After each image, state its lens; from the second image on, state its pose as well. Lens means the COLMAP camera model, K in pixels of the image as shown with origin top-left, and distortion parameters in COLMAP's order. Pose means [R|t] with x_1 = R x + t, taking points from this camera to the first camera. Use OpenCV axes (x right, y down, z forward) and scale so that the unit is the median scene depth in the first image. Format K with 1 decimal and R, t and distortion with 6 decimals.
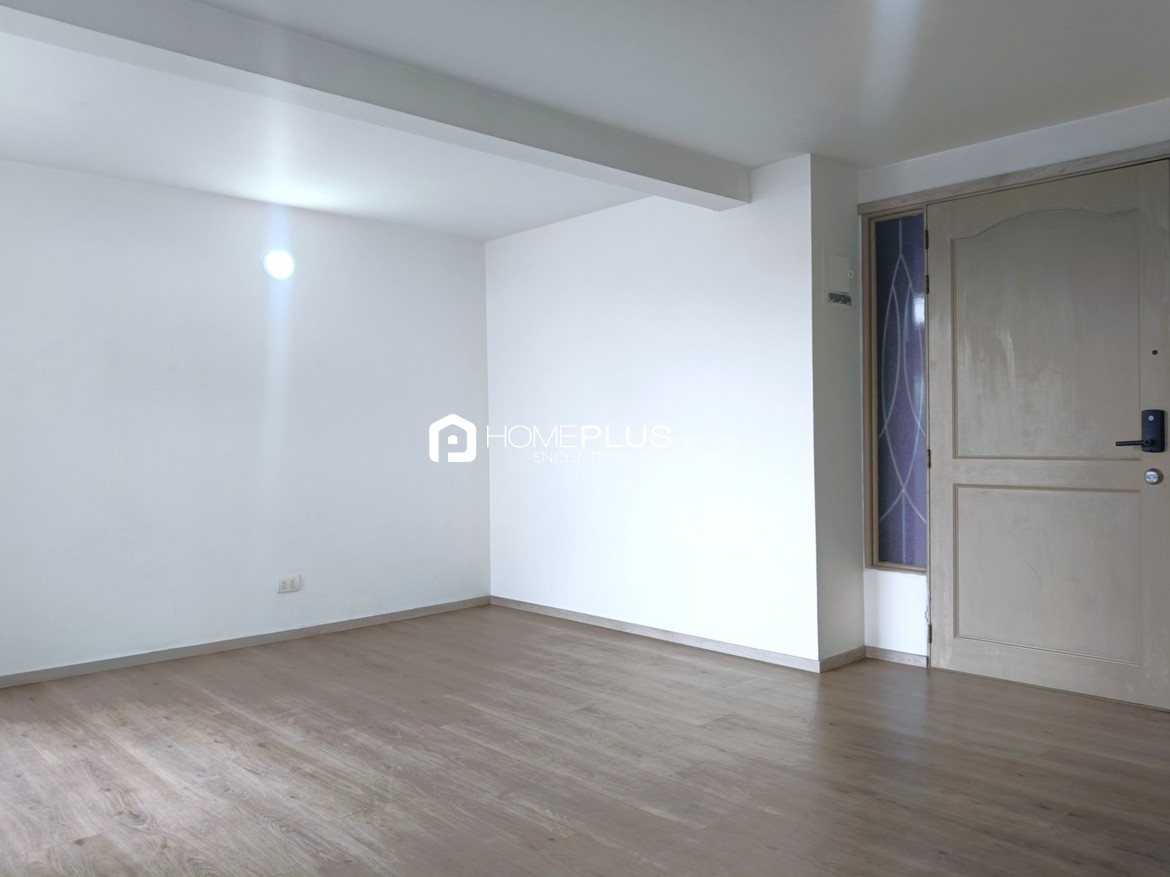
lens RADIAL K [[924.7, 0, 585.0], [0, 924.7, 438.5], [0, 0, 1]] dist [-0.002855, -0.001782]
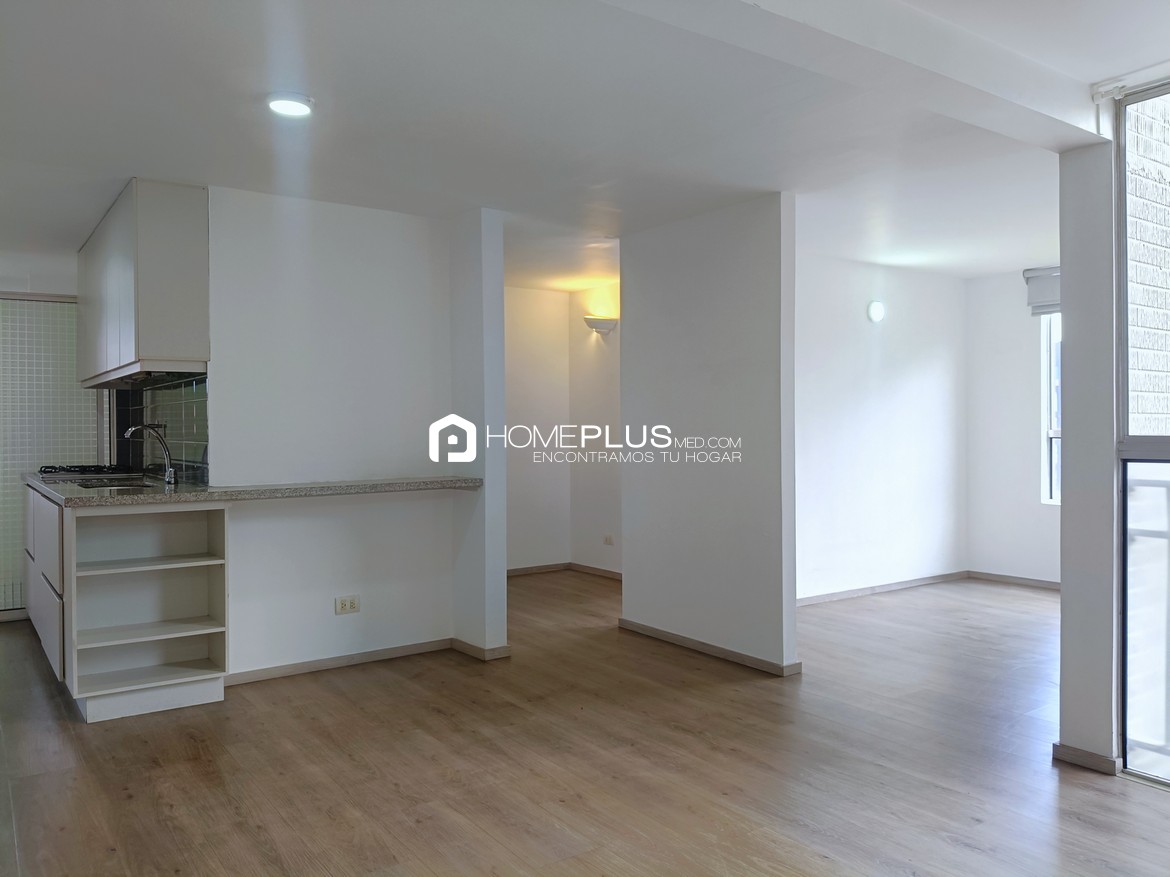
lens RADIAL K [[924.7, 0, 585.0], [0, 924.7, 438.5], [0, 0, 1]] dist [-0.002855, -0.001782]
pose [[-0.989665, 0.016425, 0.142455, -0.227678], [0.020012, 0.999517, 0.023787, -0.058572], [-0.141995, 0.026392, -0.989515, 2.027919]]
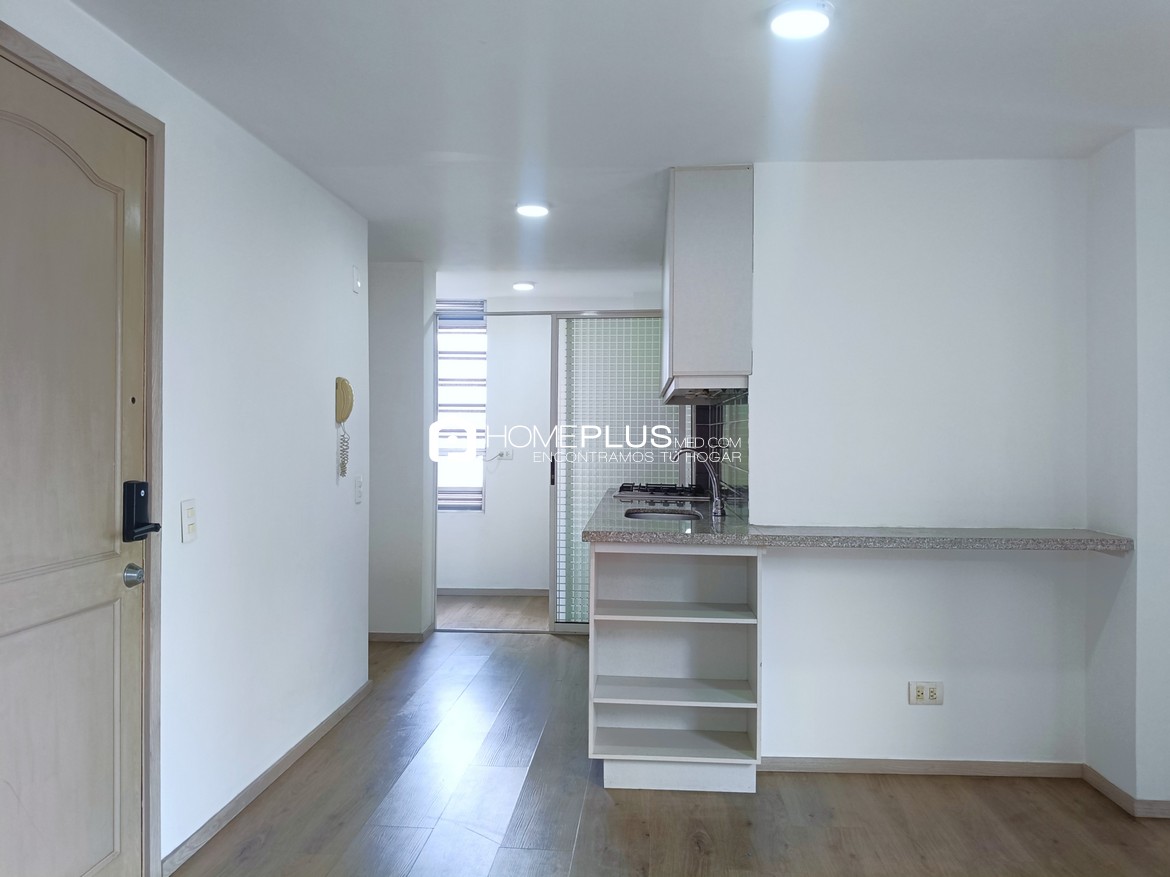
lens RADIAL K [[958.6, 0, 588.0], [0, 958.6, 409.5], [0, 0, 1]] dist [0.003052, -0.001542]
pose [[-0.685568, 0.020587, 0.727717, -0.200550], [0.002392, 0.999658, -0.026026, -0.080238], [-0.728004, -0.016102, -0.685383, 1.664683]]
